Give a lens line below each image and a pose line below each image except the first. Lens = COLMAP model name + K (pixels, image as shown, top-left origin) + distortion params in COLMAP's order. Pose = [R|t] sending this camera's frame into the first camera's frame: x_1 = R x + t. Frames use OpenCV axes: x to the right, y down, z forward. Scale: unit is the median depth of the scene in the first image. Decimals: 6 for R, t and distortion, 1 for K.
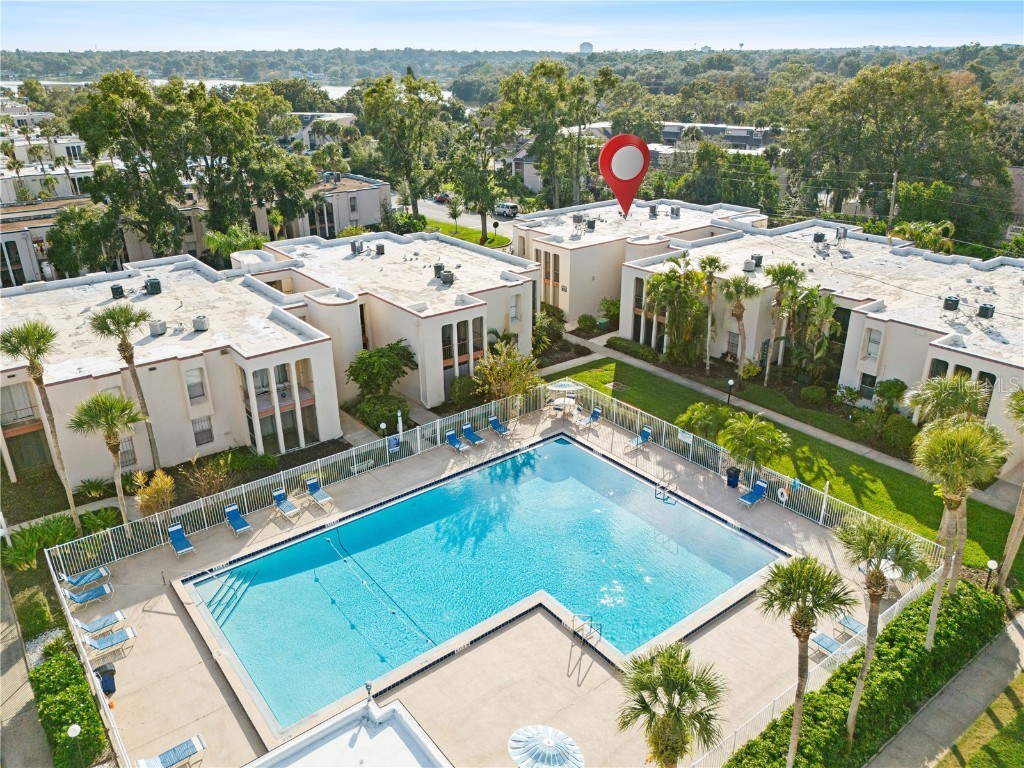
lens RADIAL K [[746.8, 0, 512.0], [0, 746.8, 384.0], [0, 0, 1]] dist [0.053524, -0.044971]
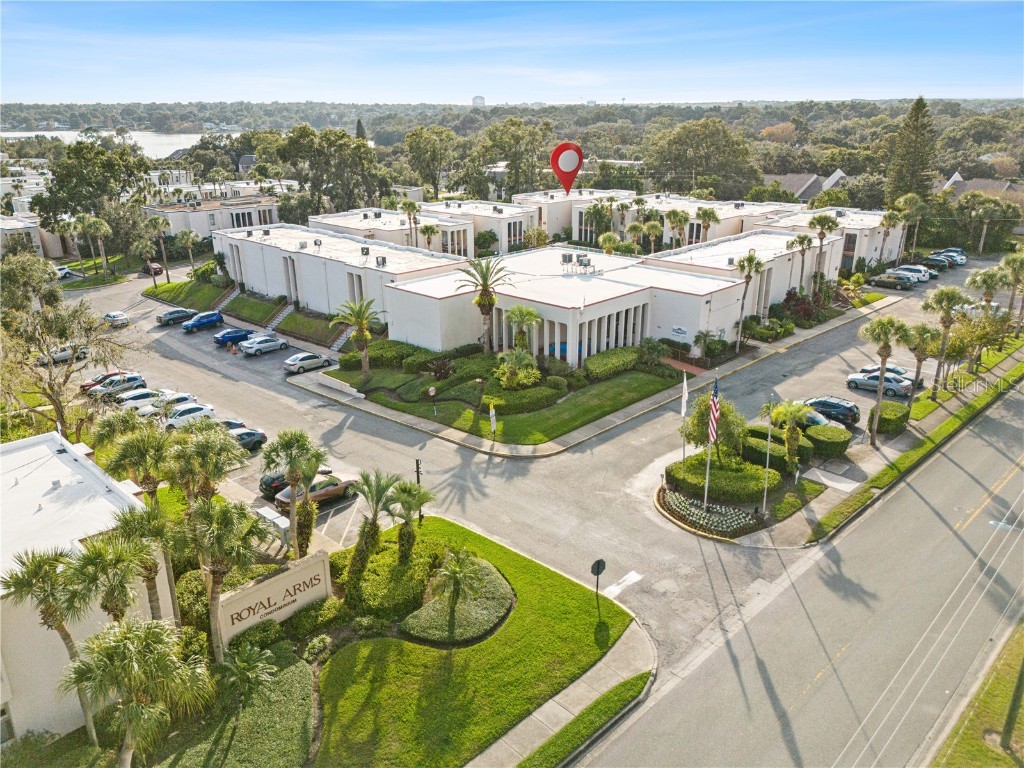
lens RADIAL K [[746.8, 0, 512.0], [0, 746.8, 384.0], [0, 0, 1]] dist [0.053524, -0.044971]
pose [[0.991269, -0.045878, 0.123616, -0.205507], [0.053120, 0.997020, -0.055937, 0.297912], [-0.120681, 0.062016, 0.990752, -0.719339]]
